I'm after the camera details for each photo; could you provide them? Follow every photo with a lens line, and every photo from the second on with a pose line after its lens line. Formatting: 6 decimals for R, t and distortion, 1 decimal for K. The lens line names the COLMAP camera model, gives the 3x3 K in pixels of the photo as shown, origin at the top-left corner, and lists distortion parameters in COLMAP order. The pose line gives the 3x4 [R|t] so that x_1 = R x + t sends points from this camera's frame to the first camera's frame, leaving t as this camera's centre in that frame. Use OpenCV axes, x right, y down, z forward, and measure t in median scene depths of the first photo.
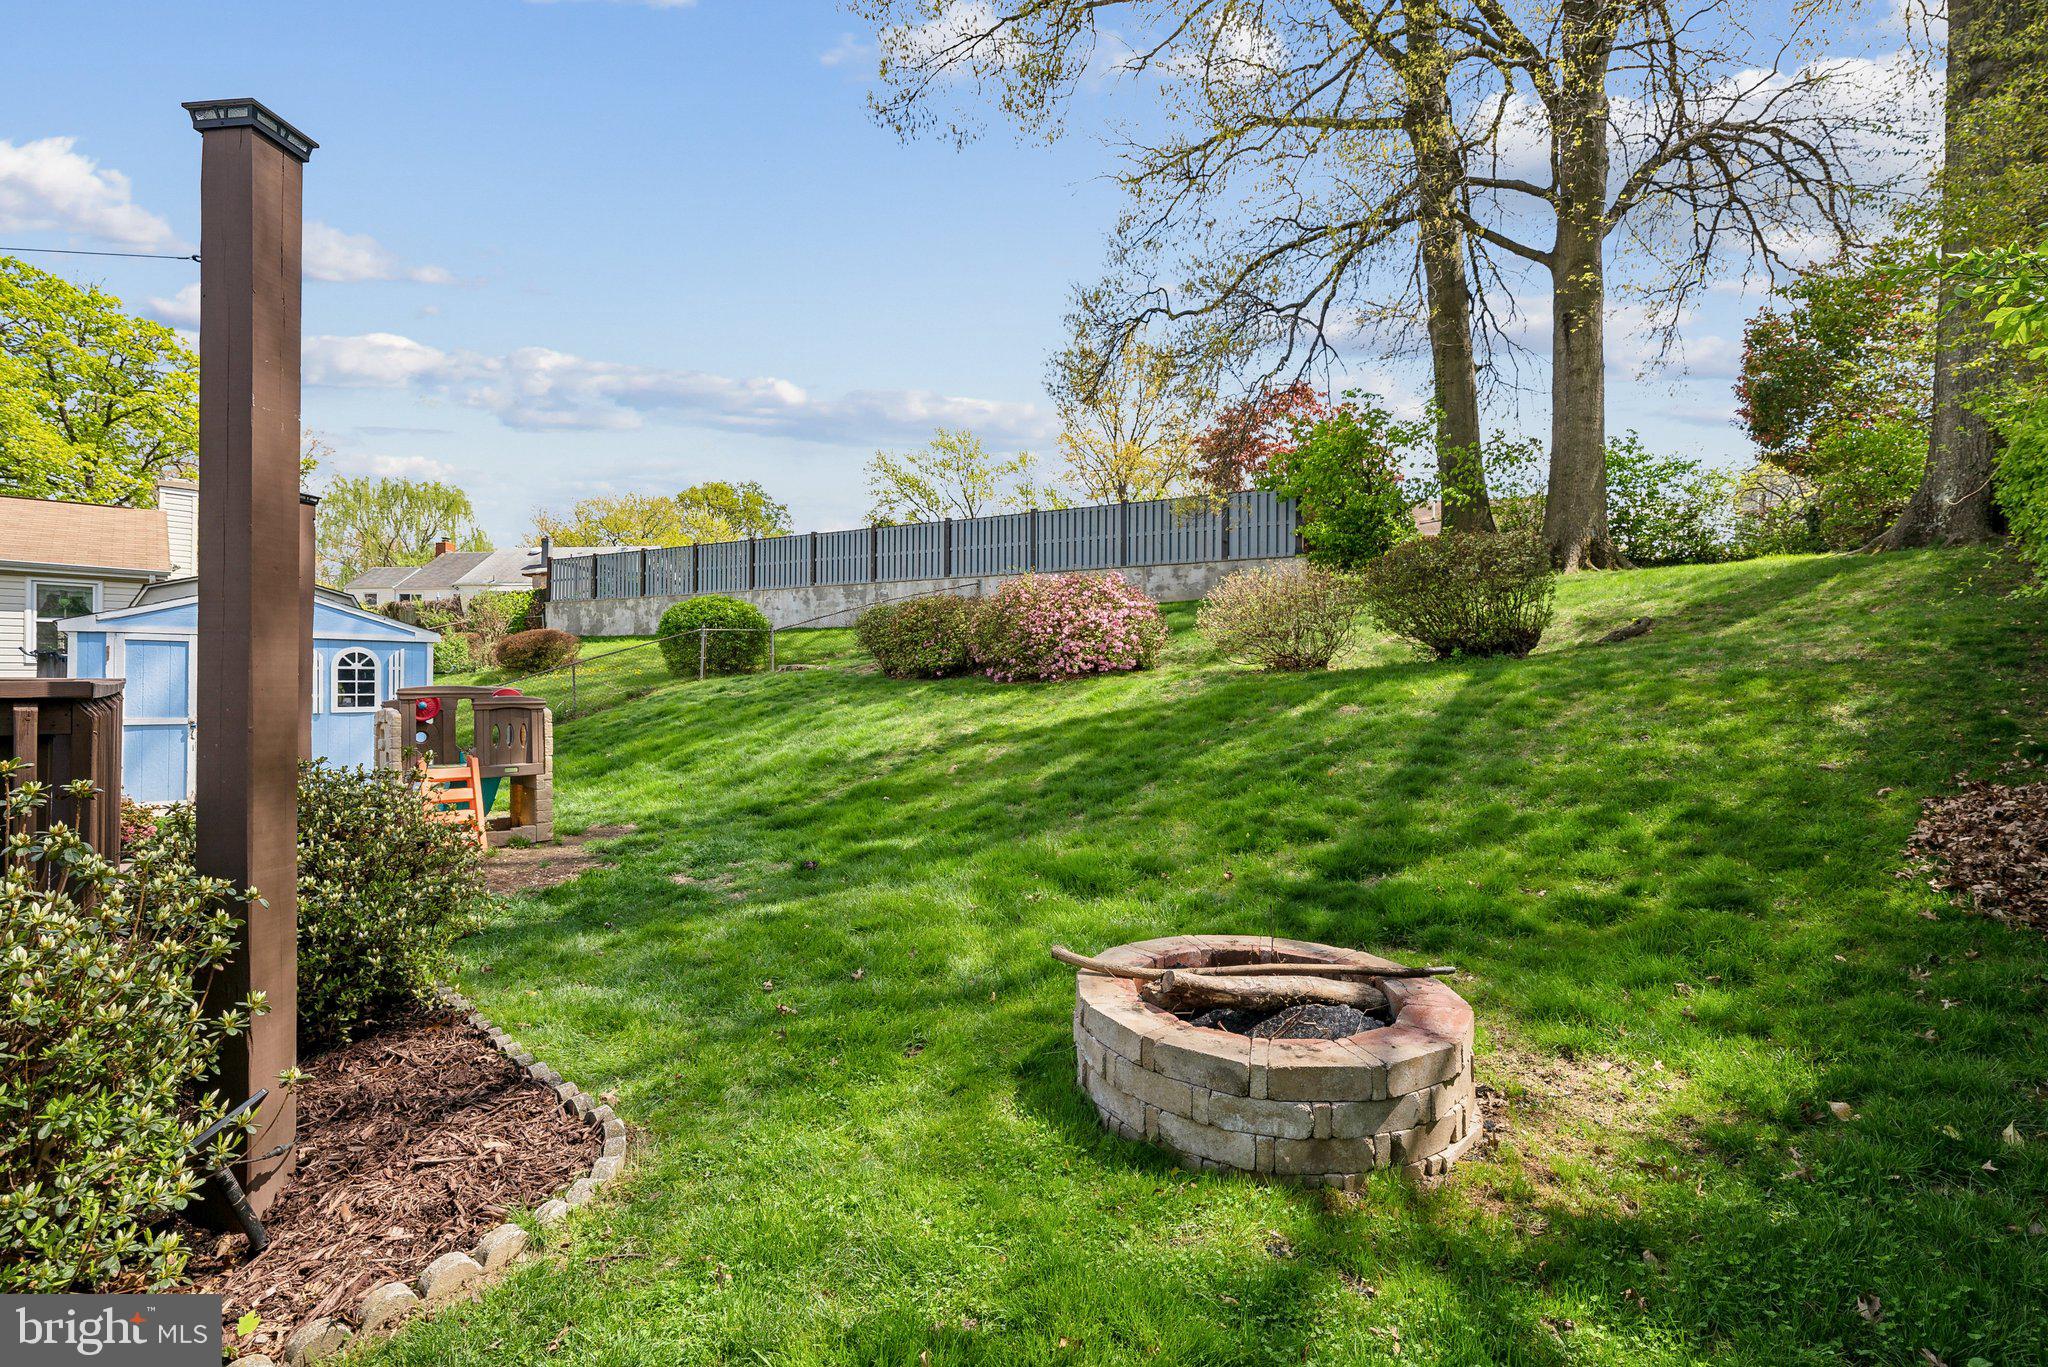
lens RADIAL K [[889.9, 0, 1018.0], [0, 889.9, 676.8], [0, 0, 1]] dist [-0.008737, -0.000203]
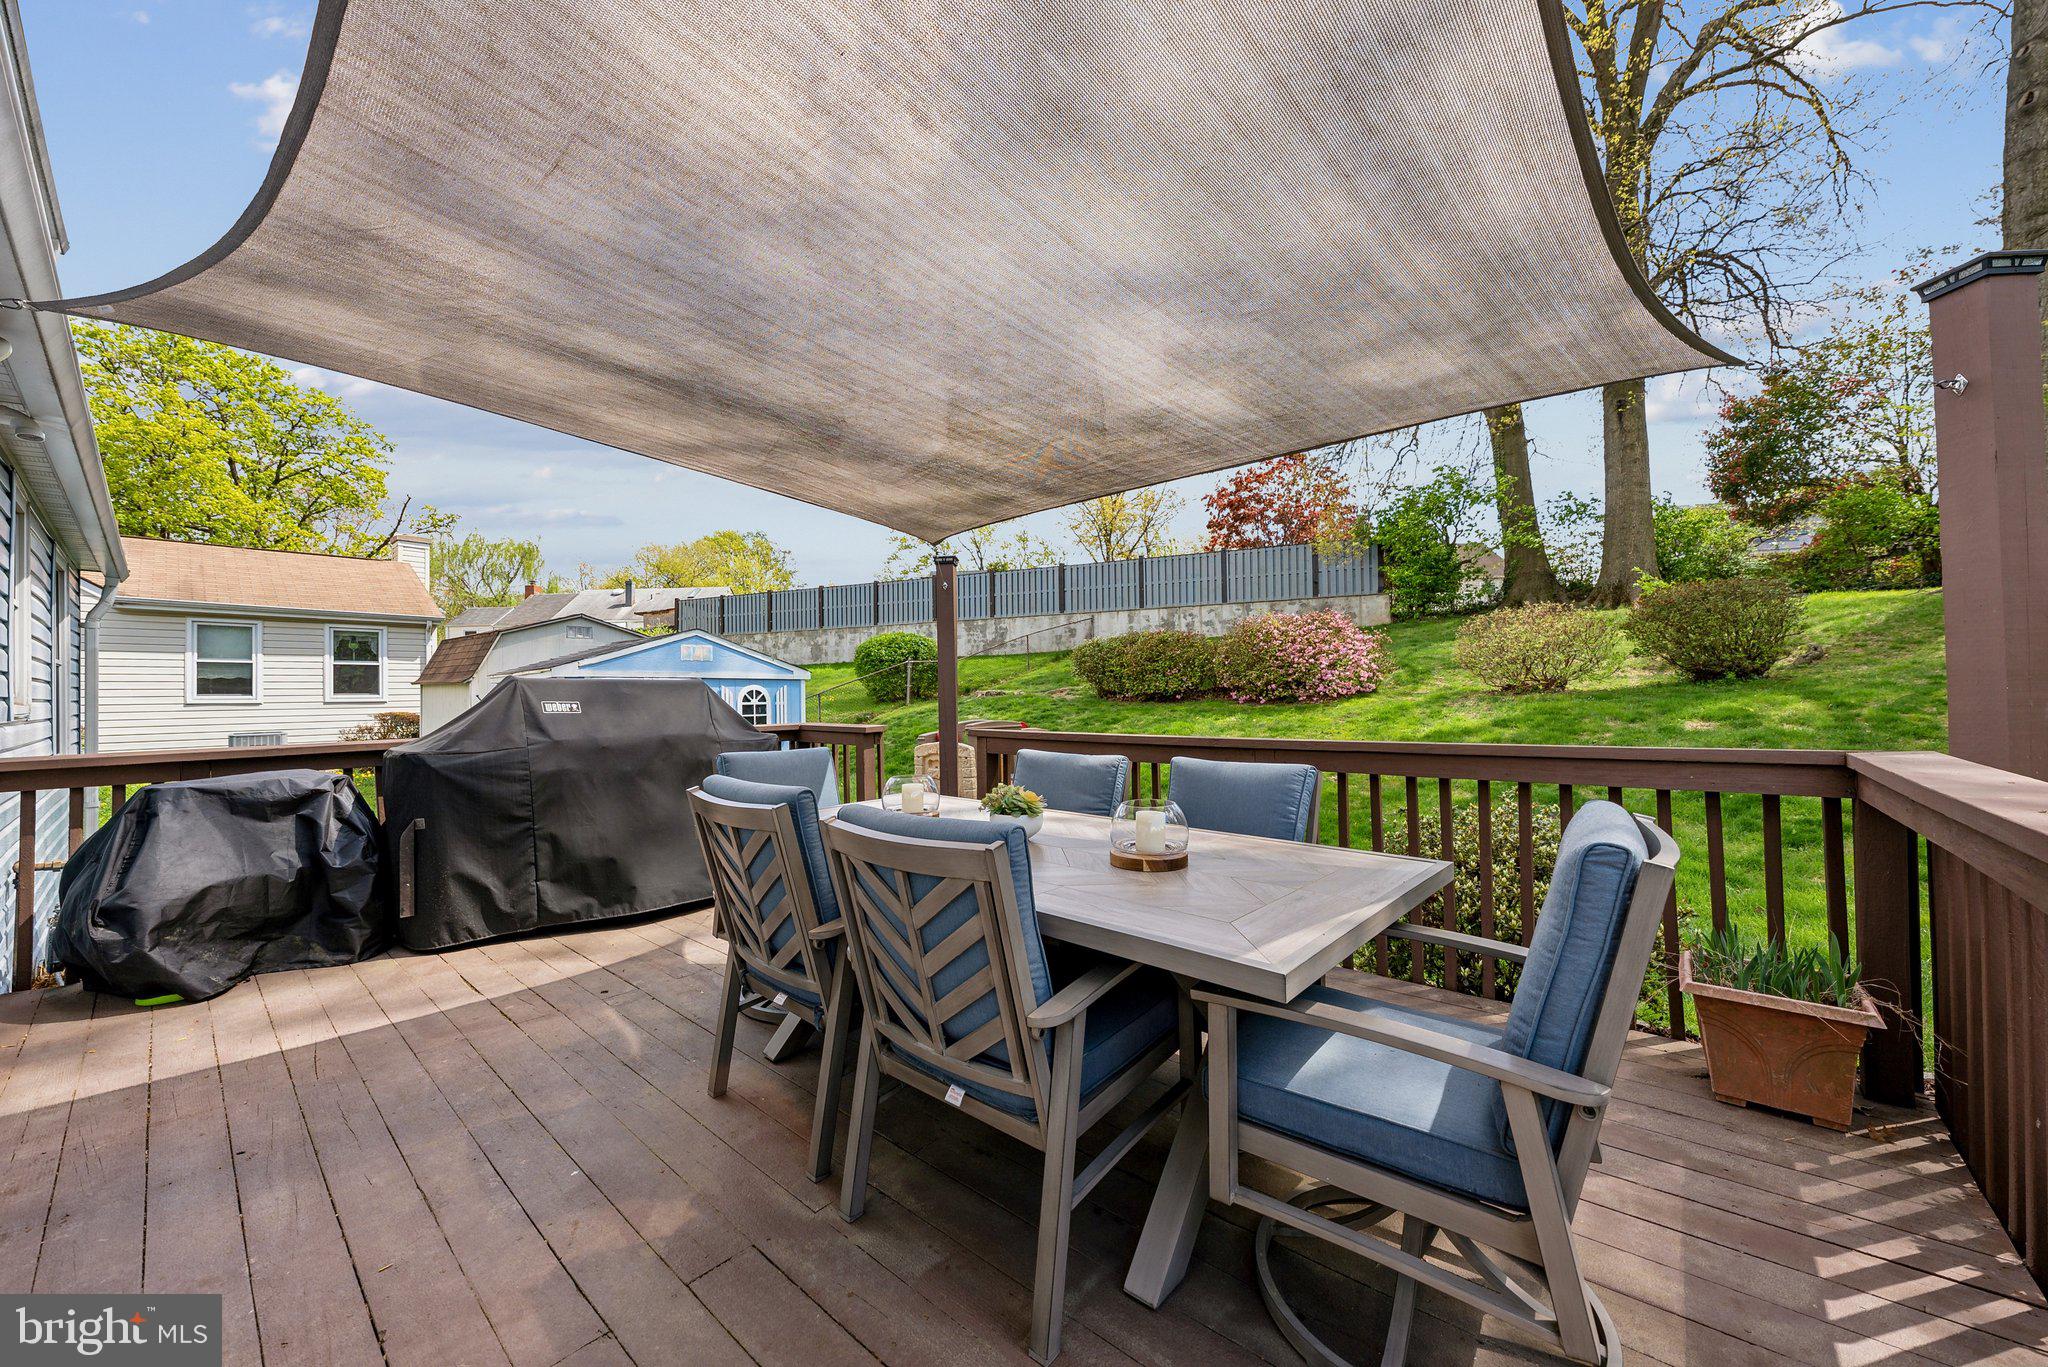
lens RADIAL K [[753.1, 0, 1023.4], [0, 753.1, 685.3], [0, 0, 1]] dist [-0.014780, 0.000161]
pose [[0.997078, -0.017885, 0.074261, -0.251732], [0.018688, 0.999774, -0.010124, -0.008921], [-0.074063, 0.011482, 0.997187, 0.013264]]
